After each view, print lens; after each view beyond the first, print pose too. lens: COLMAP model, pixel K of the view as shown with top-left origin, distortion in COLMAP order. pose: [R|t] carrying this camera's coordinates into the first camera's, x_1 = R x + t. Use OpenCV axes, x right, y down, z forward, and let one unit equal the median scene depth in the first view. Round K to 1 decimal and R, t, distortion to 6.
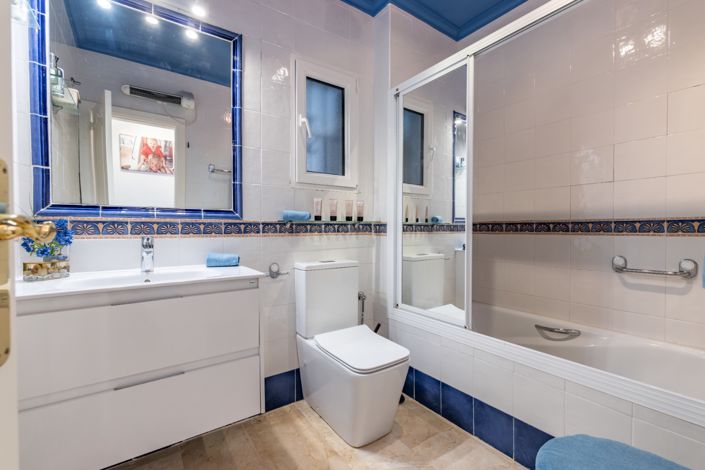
lens RADIAL K [[306.9, 0, 350.4], [0, 306.9, 233.8], [0, 0, 1]] dist [-0.000579, 0.000144]
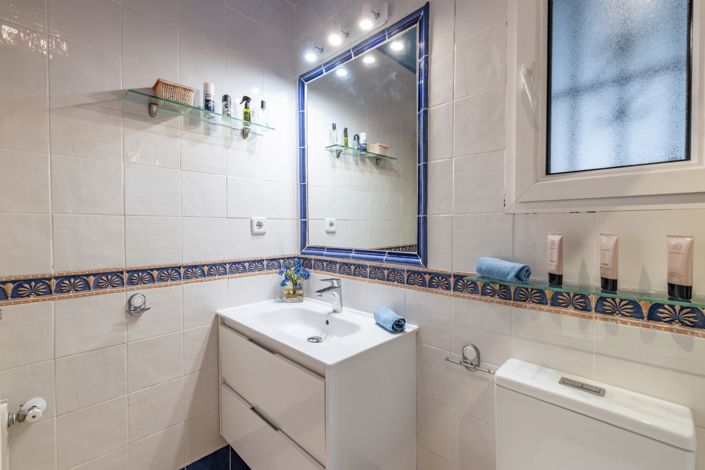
lens RADIAL K [[306.9, 0, 351.0], [0, 306.9, 232.9], [0, 0, 1]] dist [-0.000579, 0.000144]
pose [[0.166248, 0.014875, -0.985972, 0.314874], [-0.017275, 0.999777, 0.012171, -0.132805], [0.985933, 0.015009, 0.166468, 0.723986]]
